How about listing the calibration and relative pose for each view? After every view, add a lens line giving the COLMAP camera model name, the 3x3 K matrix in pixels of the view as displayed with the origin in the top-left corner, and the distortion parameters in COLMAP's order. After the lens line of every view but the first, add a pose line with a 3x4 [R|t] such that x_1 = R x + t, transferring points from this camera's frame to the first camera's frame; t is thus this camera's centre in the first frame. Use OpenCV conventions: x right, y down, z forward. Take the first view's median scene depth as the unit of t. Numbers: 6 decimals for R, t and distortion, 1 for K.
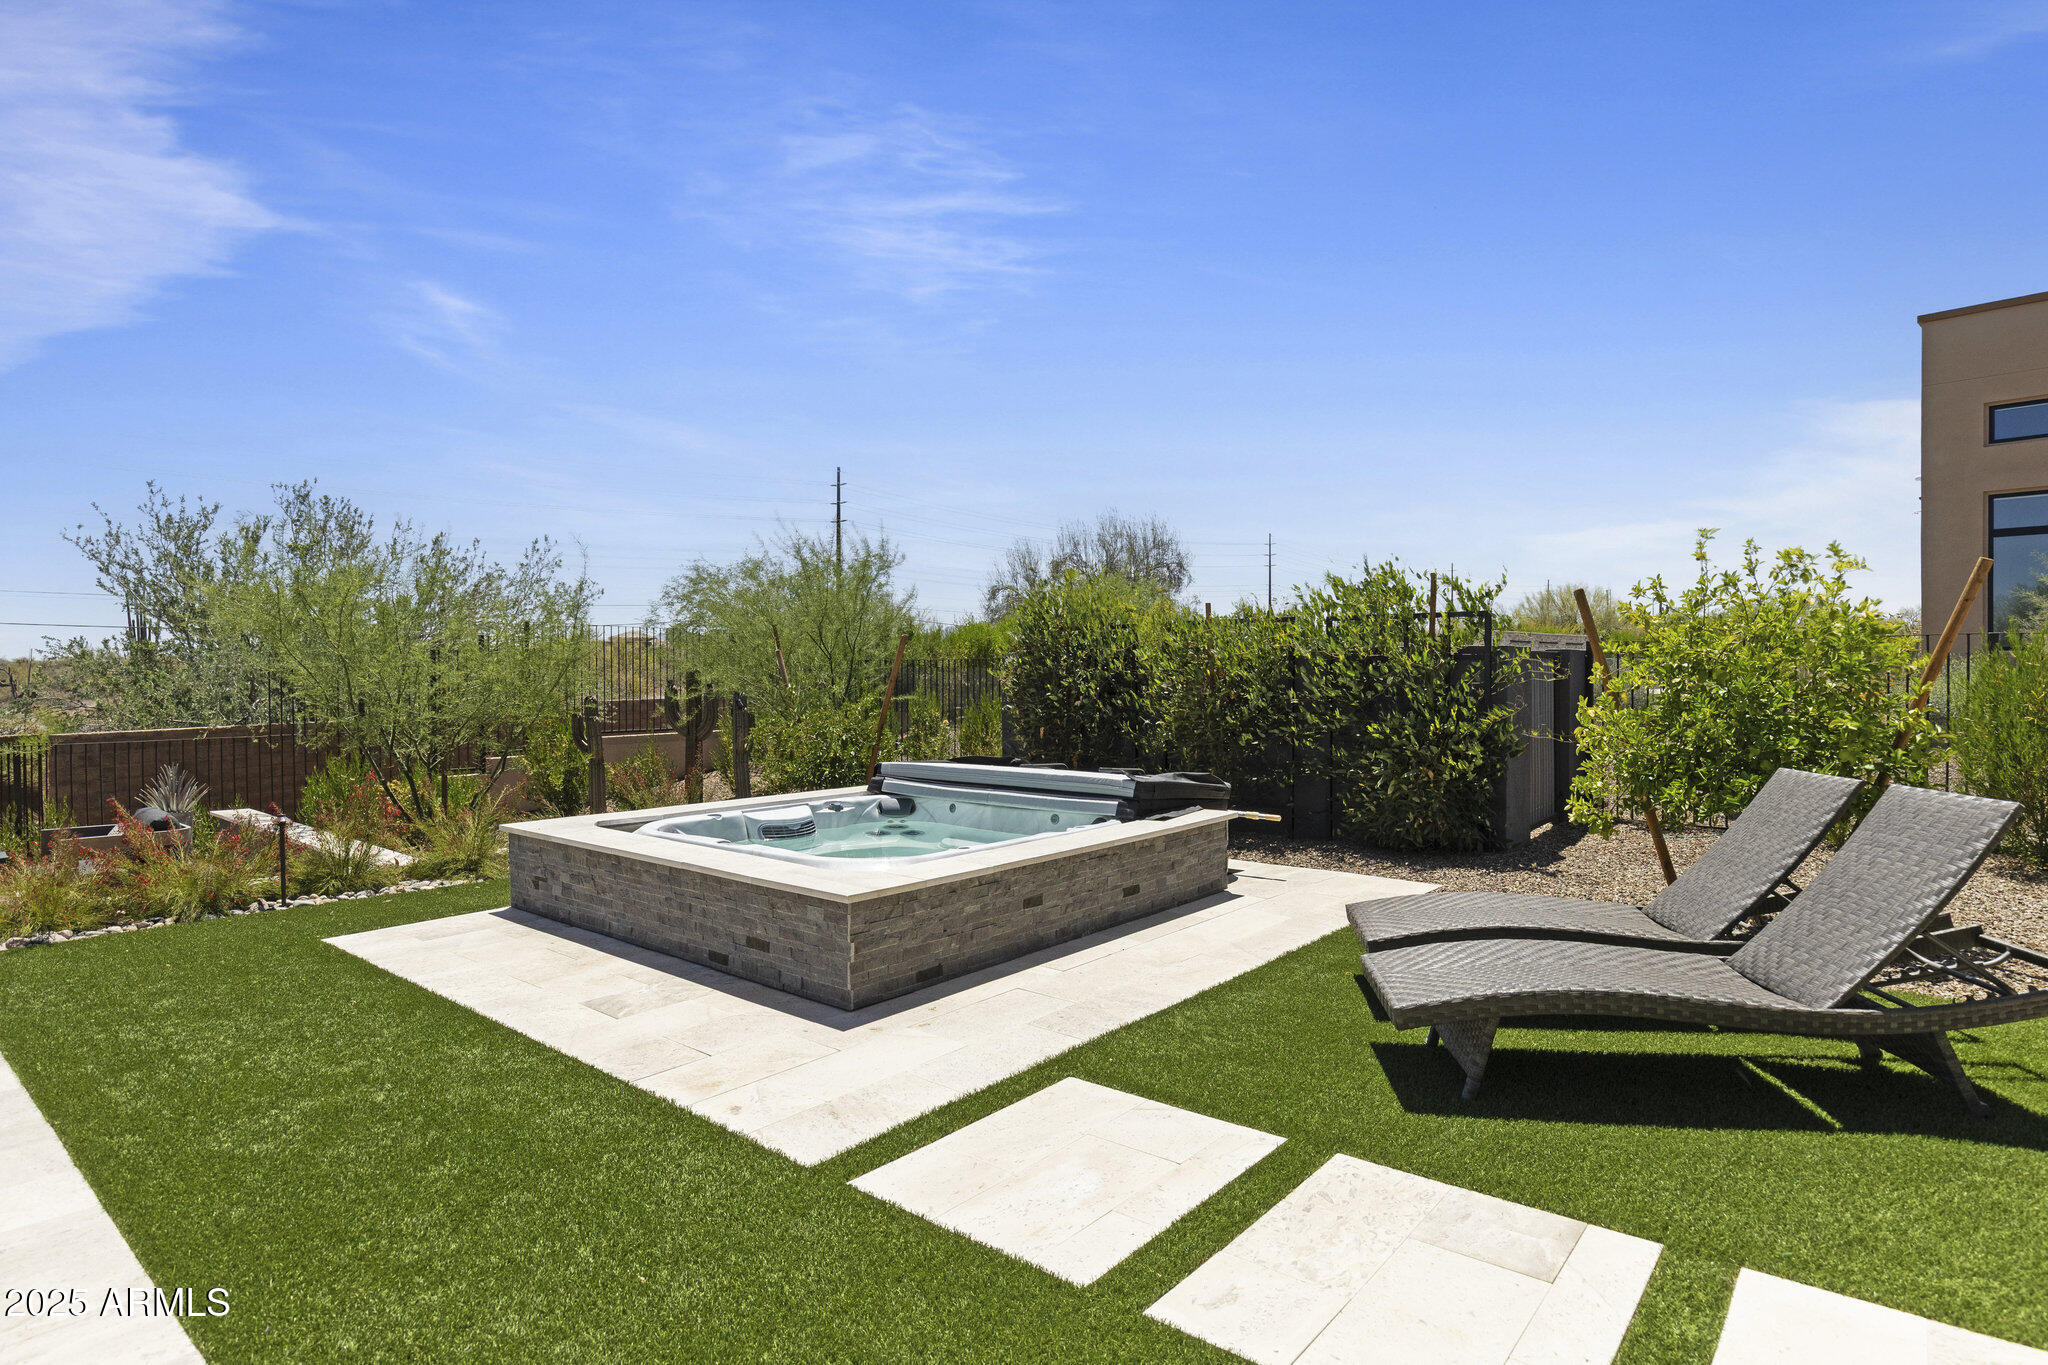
lens RADIAL K [[1004.5, 0, 1022.9], [0, 1004.5, 676.2], [0, 0, 1]] dist [0.000019, -0.000032]
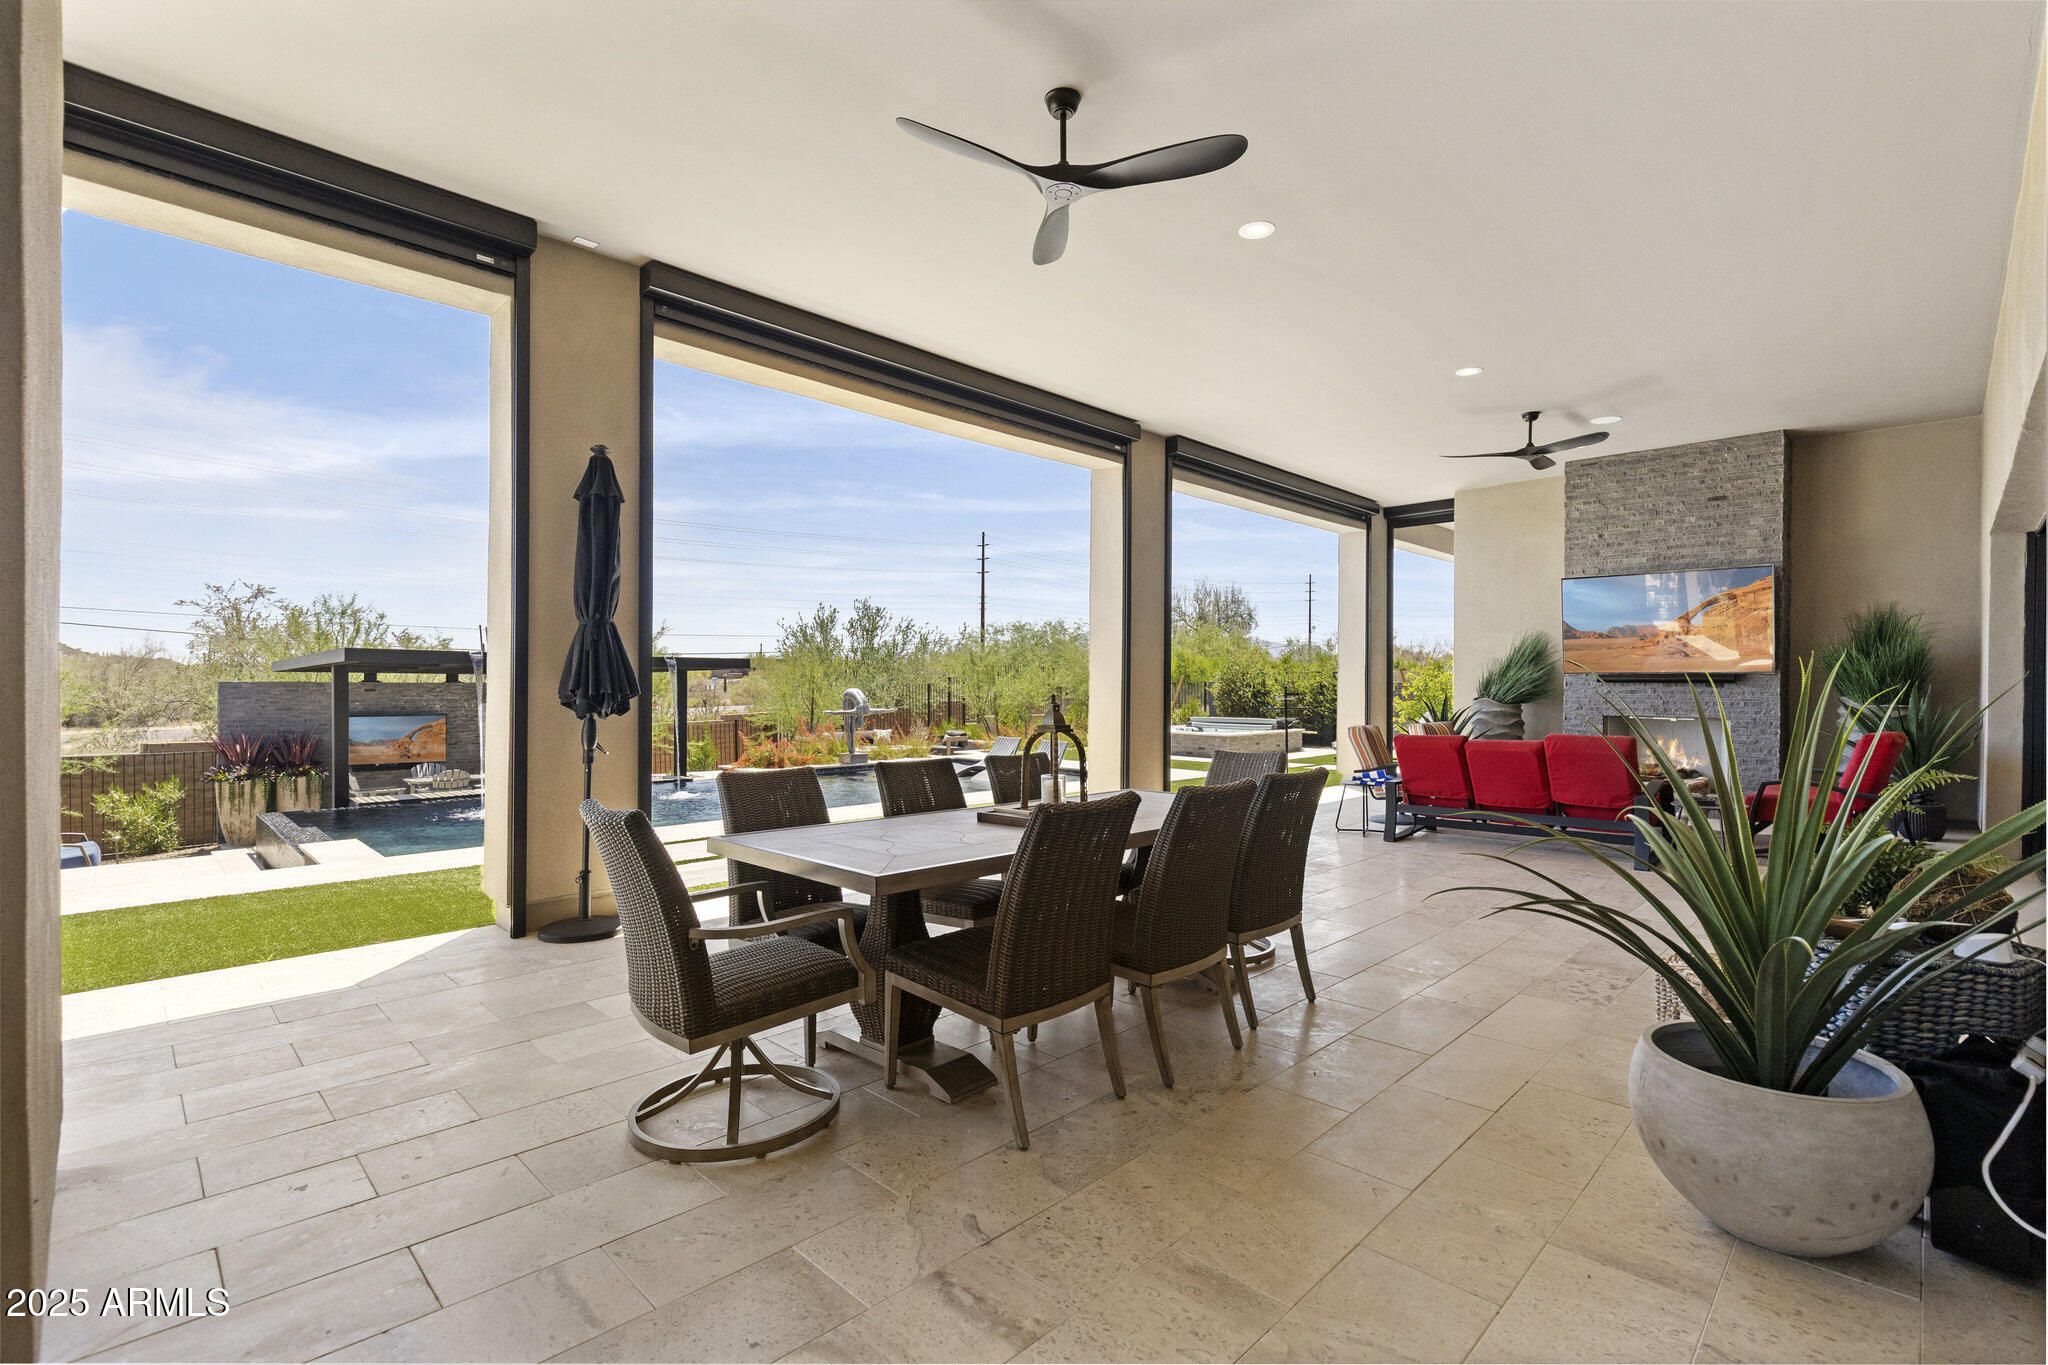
lens RADIAL K [[909.0, 0, 1039.6], [0, 909.0, 682.5], [0, 0, 1]] dist [0.002373, 0.000412]
pose [[0.999029, -0.000931, -0.044041, -0.113741], [0.000756, 0.999992, -0.004008, -0.003717], [0.044045, 0.003971, 0.999022, -0.438459]]
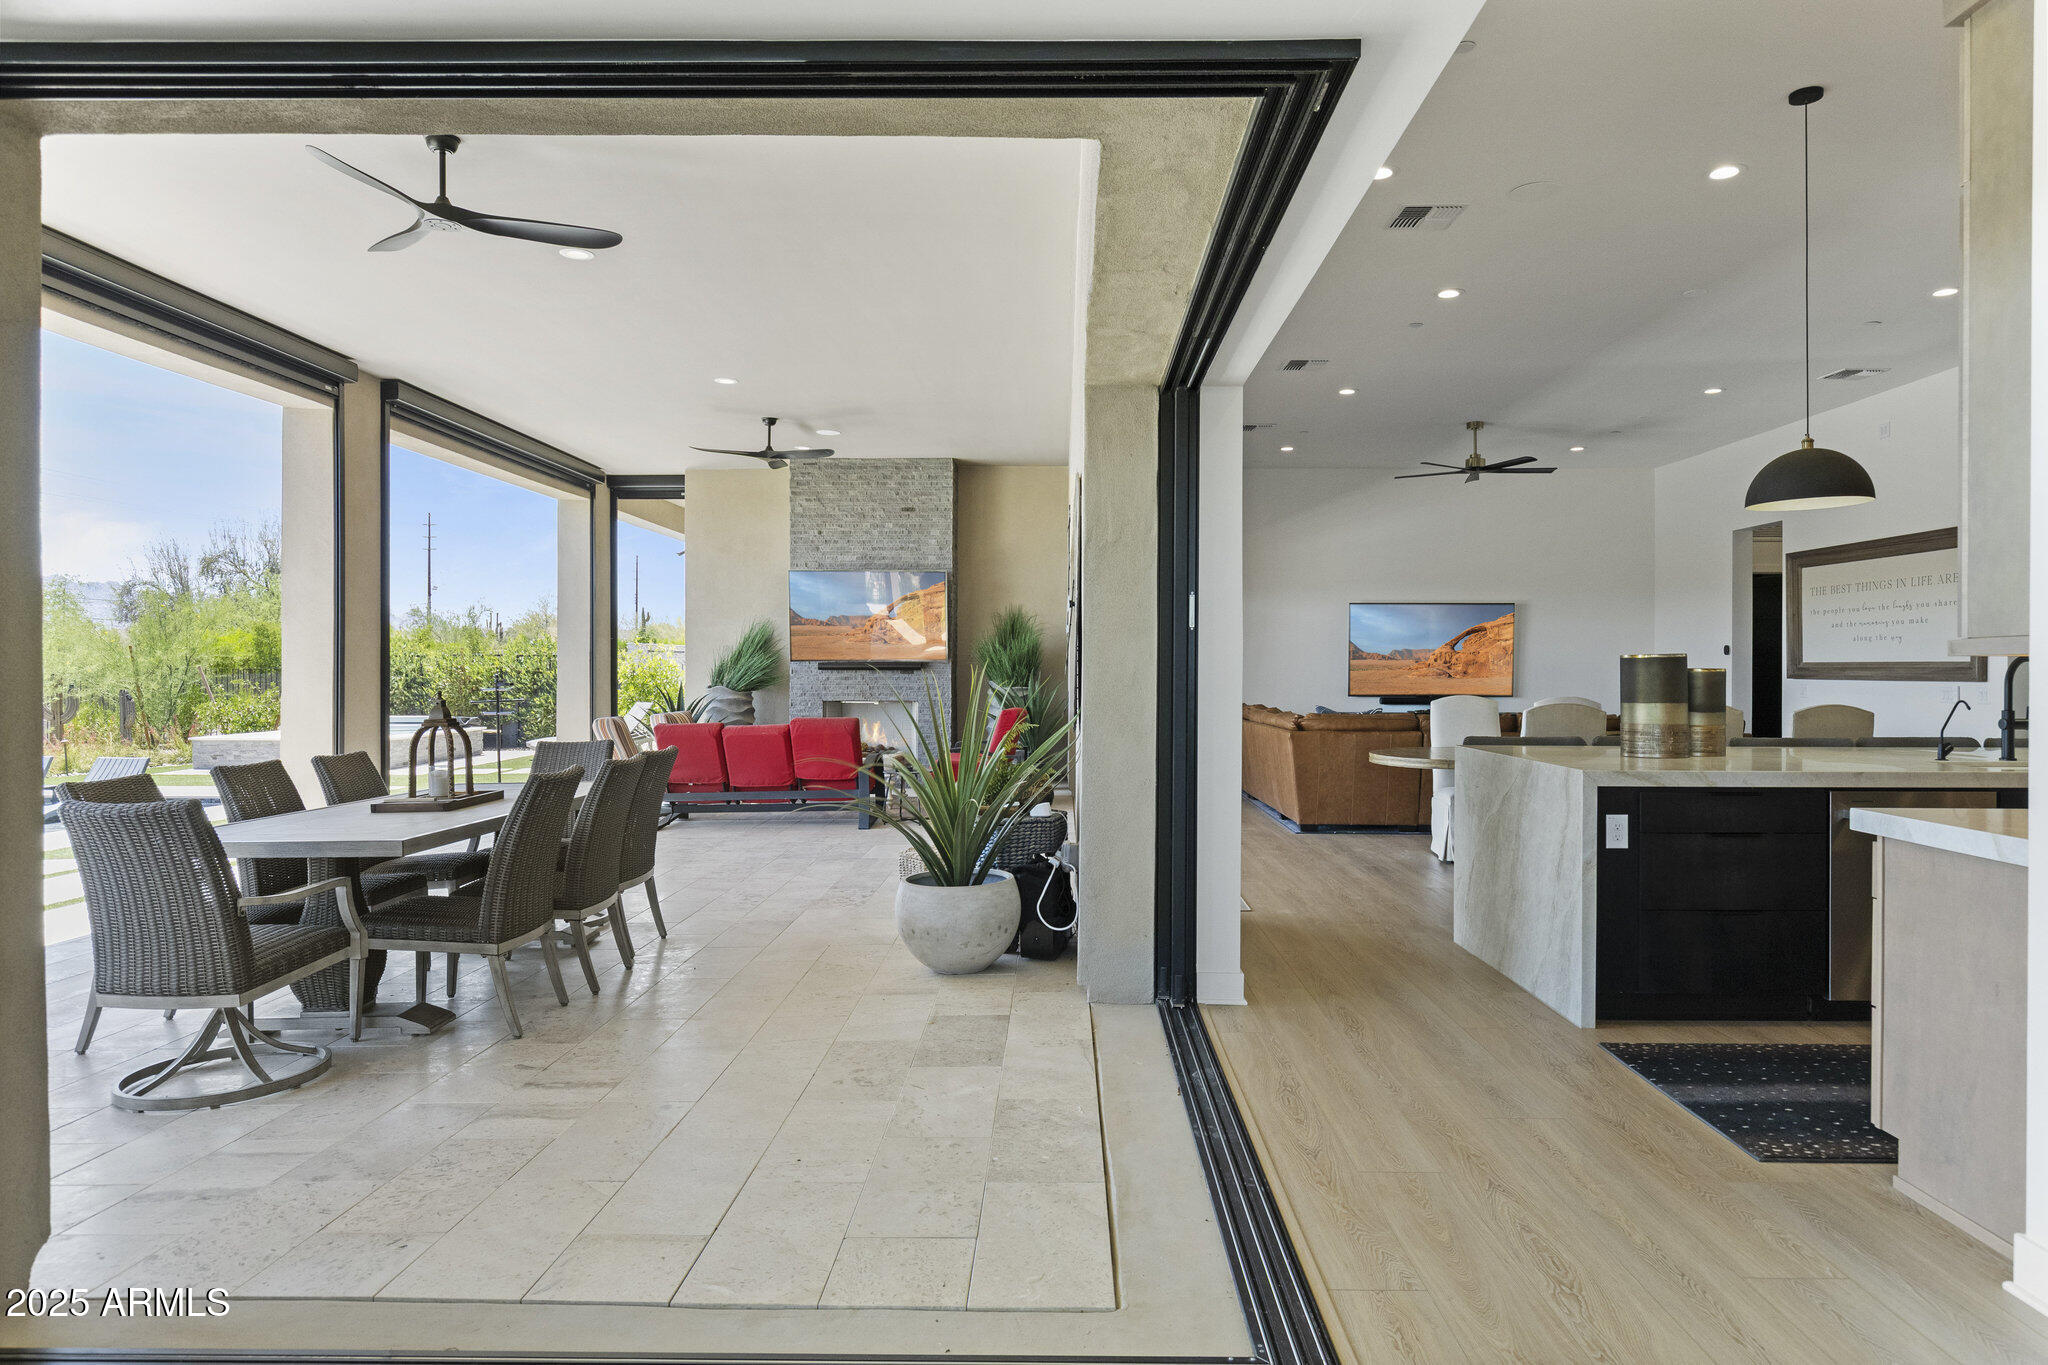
lens RADIAL K [[1244.9, 0, 1031.2], [0, 1244.9, 686.3], [0, 0, 1]] dist [0.000341, 0.000290]
pose [[0.758648, -0.014695, 0.651335, -0.176874], [0.005671, 0.999857, 0.015953, -0.005766], [-0.651476, -0.008409, 0.758623, -0.518218]]
